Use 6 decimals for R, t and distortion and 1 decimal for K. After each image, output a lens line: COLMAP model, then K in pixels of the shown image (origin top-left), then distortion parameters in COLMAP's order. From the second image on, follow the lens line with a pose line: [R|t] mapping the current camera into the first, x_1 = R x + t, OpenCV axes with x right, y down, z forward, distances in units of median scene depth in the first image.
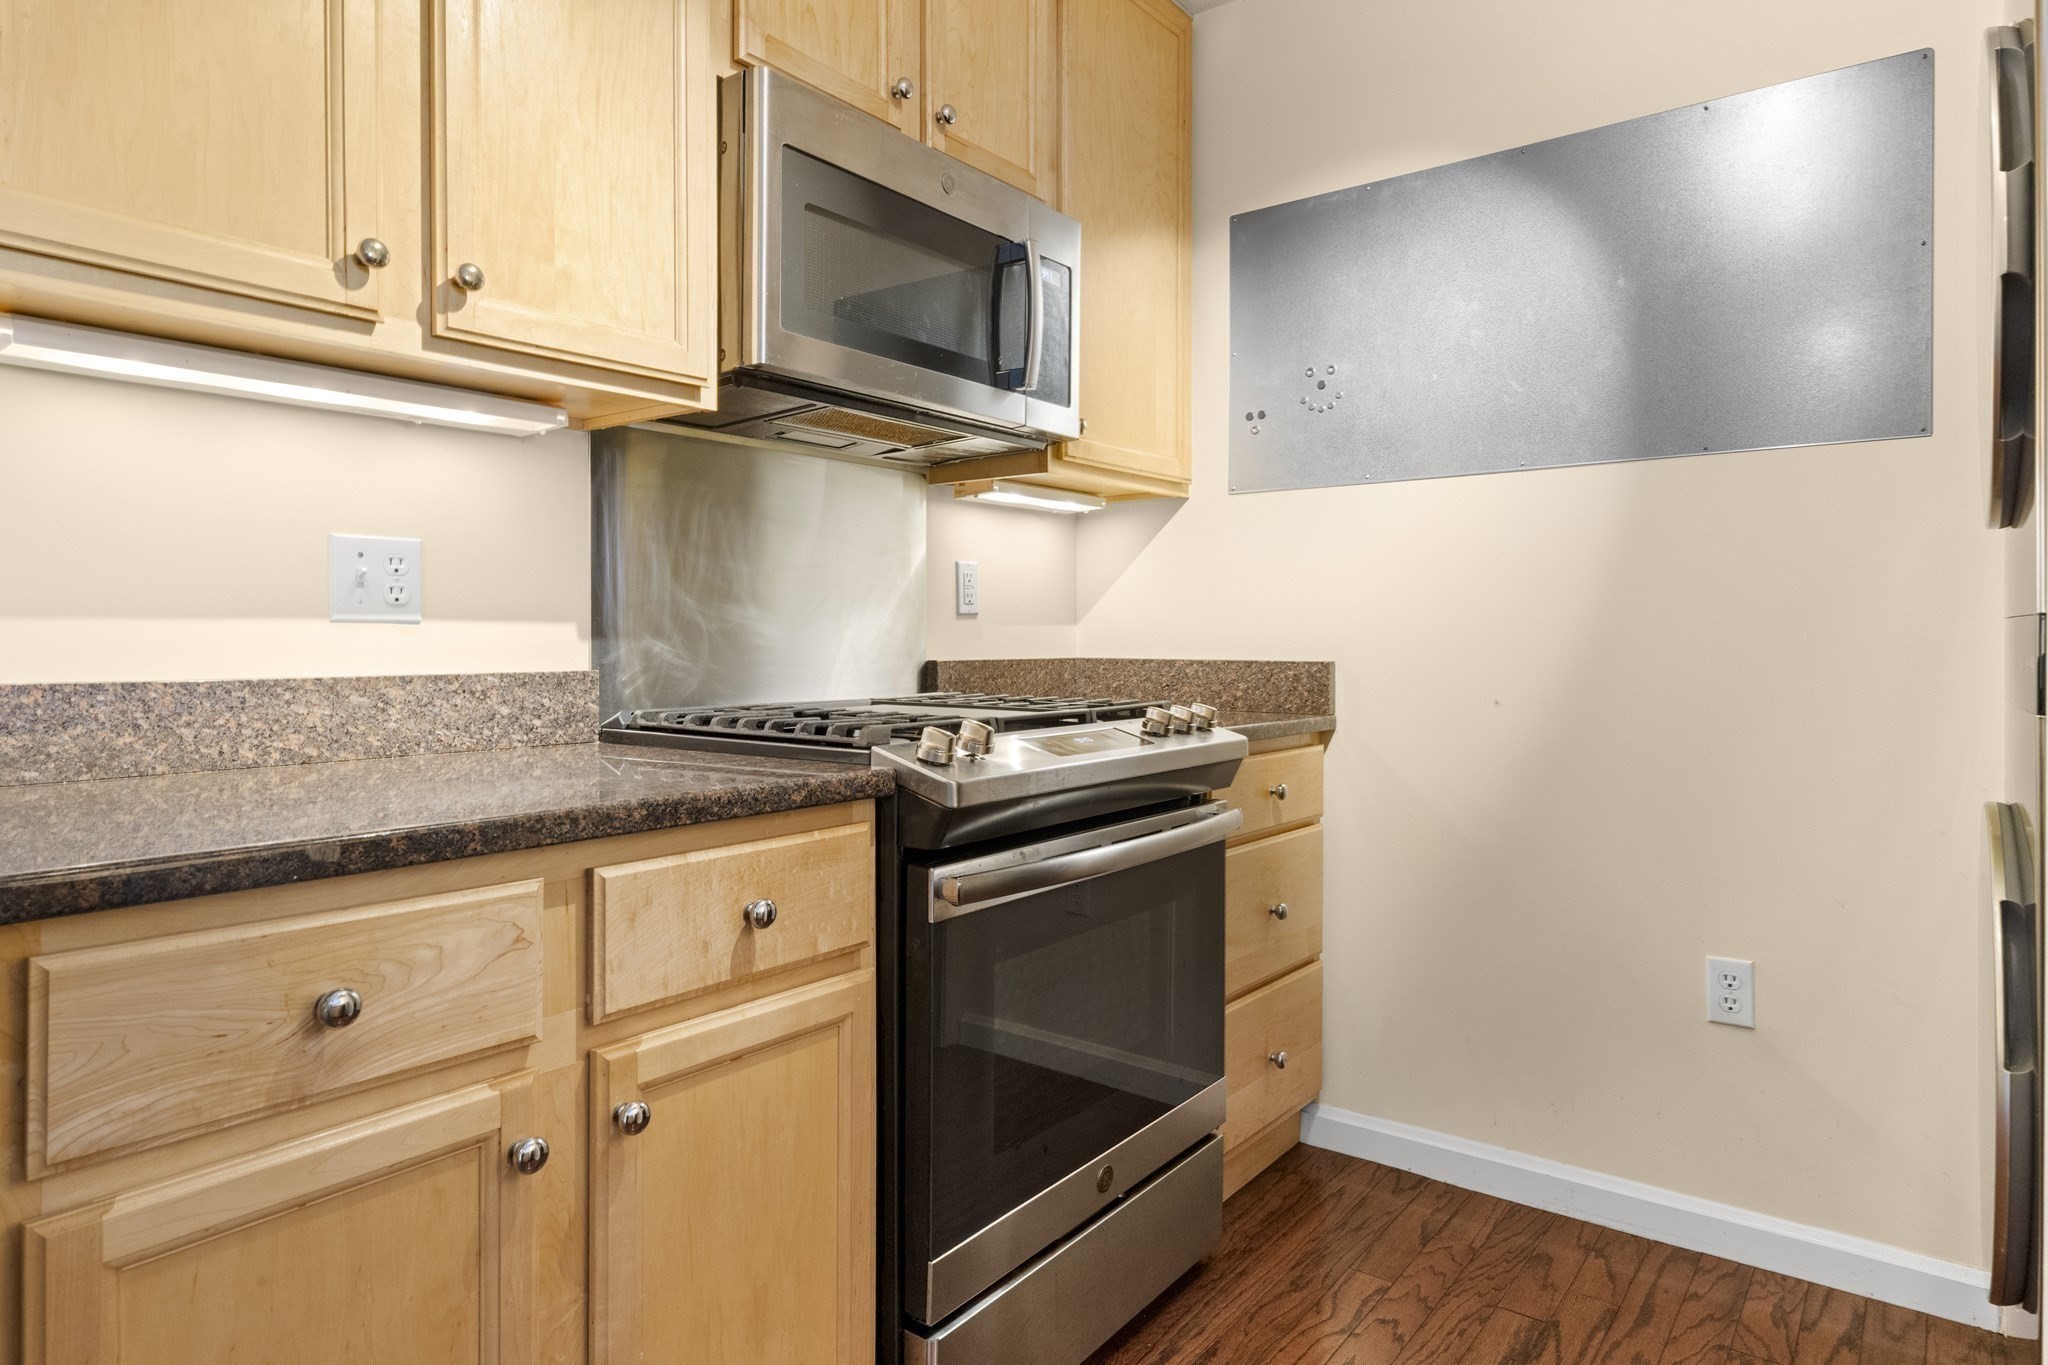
lens RADIAL K [[1197.4, 0, 1041.5], [0, 1197.4, 651.5], [0, 0, 1]] dist [0.005142, 0.001583]
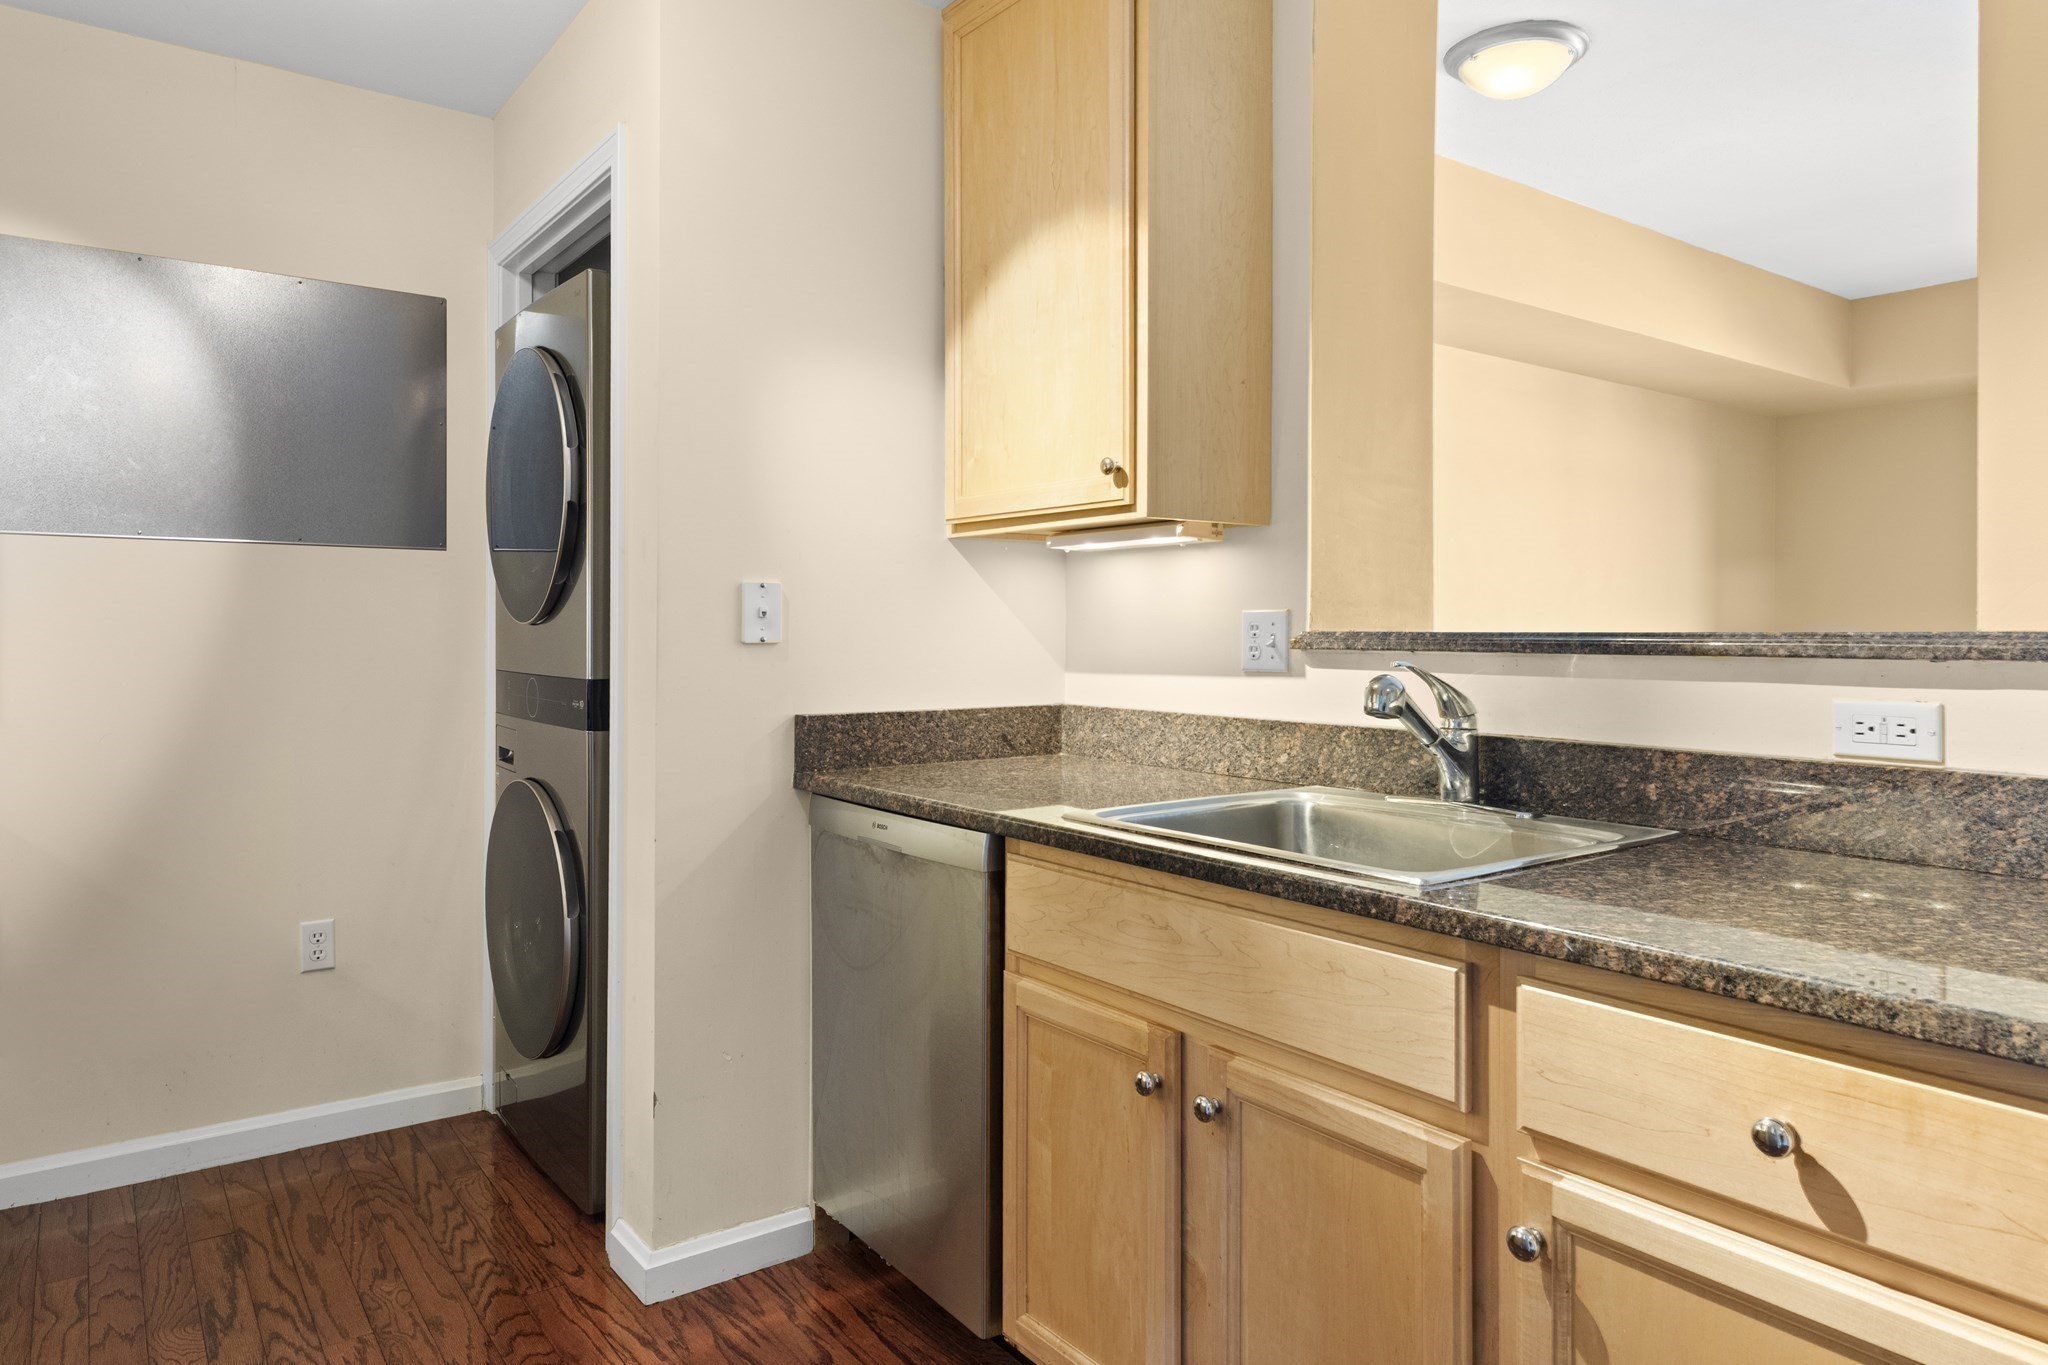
lens RADIAL K [[1329.5, 0, 1020.0], [0, 1329.5, 621.9], [0, 0, 1]] dist [0.017471, -0.001313]
pose [[0.287185, 0.006815, 0.957851, -0.659249], [0.002736, 0.999965, -0.007935, -0.067164], [-0.957871, 0.004899, 0.287157, -0.191401]]
